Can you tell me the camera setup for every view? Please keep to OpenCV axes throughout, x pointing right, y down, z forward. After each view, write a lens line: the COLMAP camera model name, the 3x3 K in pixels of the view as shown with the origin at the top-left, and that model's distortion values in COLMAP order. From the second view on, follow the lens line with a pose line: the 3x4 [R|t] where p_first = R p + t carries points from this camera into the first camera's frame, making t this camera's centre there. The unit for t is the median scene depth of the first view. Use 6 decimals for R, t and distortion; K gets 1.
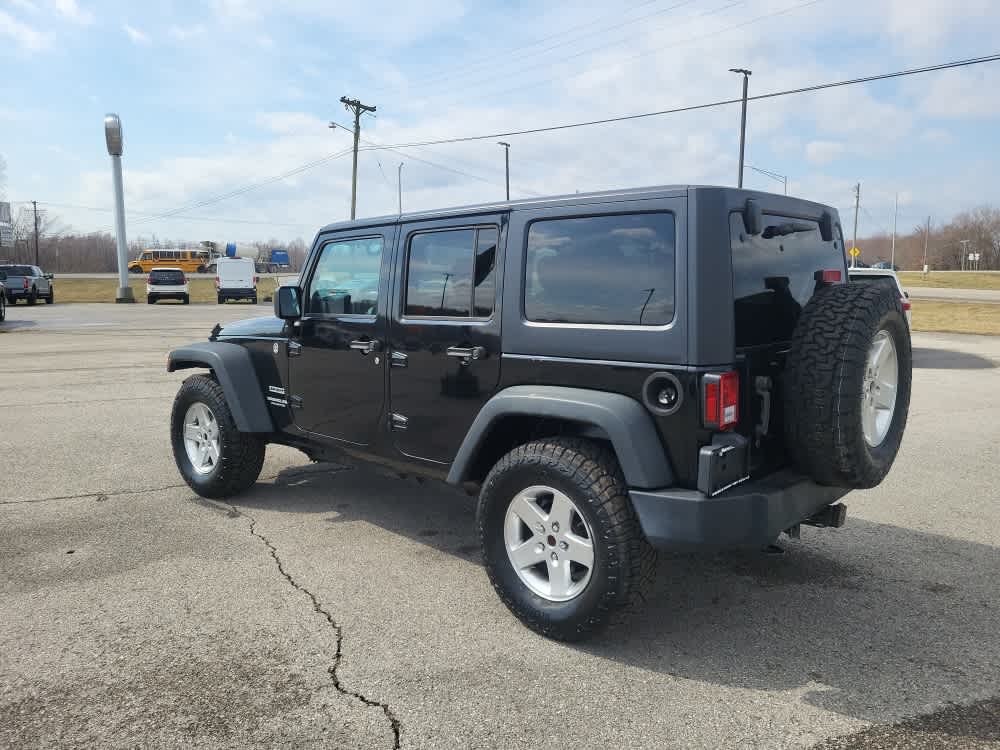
lens RADIAL K [[759.2, 0, 508.7], [0, 759.2, 374.8], [0, 0, 1]] dist [0.082250, -0.090849]
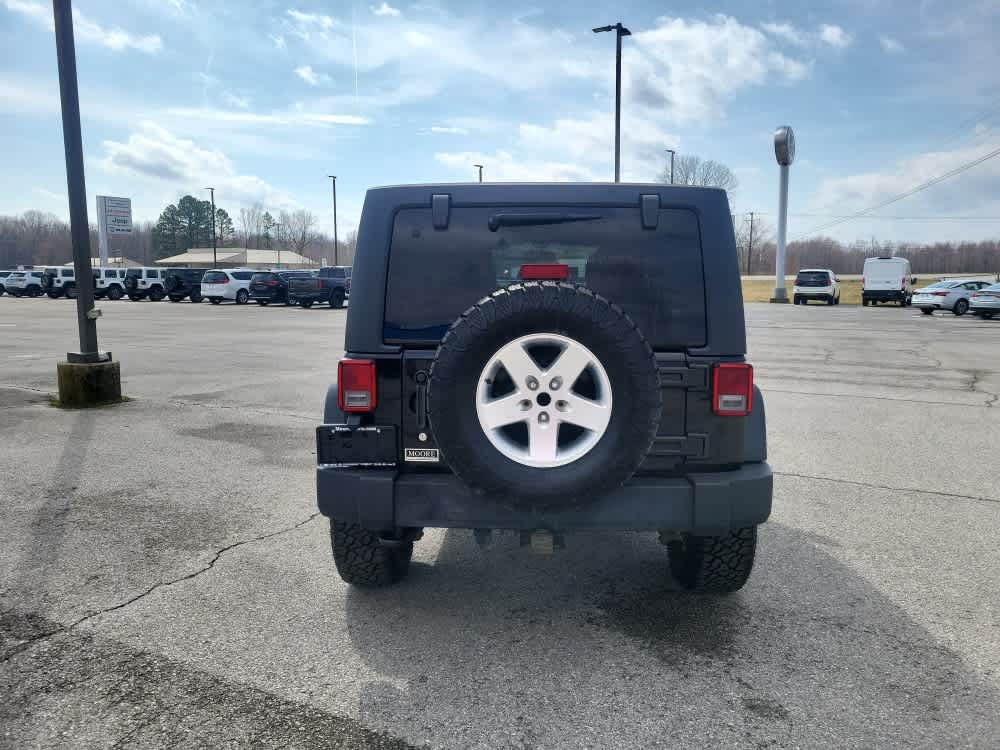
lens RADIAL K [[759.2, 0, 508.7], [0, 759.2, 374.8], [0, 0, 1]] dist [0.082250, -0.090849]
pose [[0.633040, 0.102412, -0.767315, 0.097419], [-0.103932, 0.993480, 0.046854, -0.004855], [0.767110, 0.050088, 0.639557, 0.035473]]
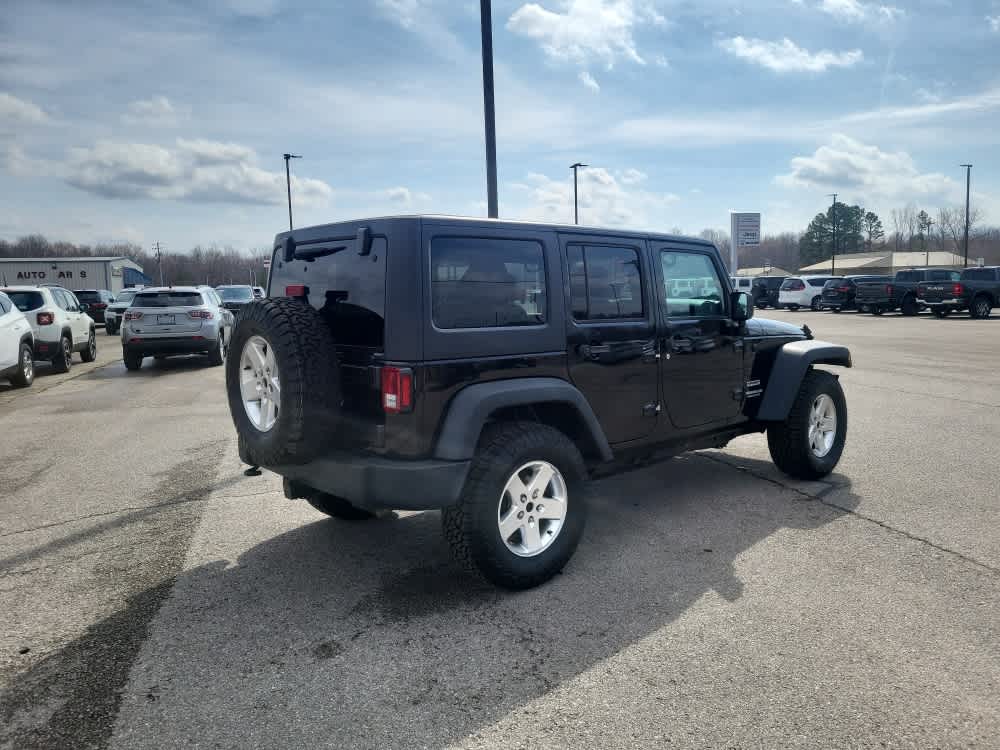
lens RADIAL K [[759.2, 0, 508.7], [0, 759.2, 374.8], [0, 0, 1]] dist [0.082250, -0.090849]
pose [[-0.125334, 0.116161, -0.985291, 0.141064], [-0.109410, 0.985446, 0.130097, -0.017570], [0.986063, 0.124106, -0.110801, 0.129859]]
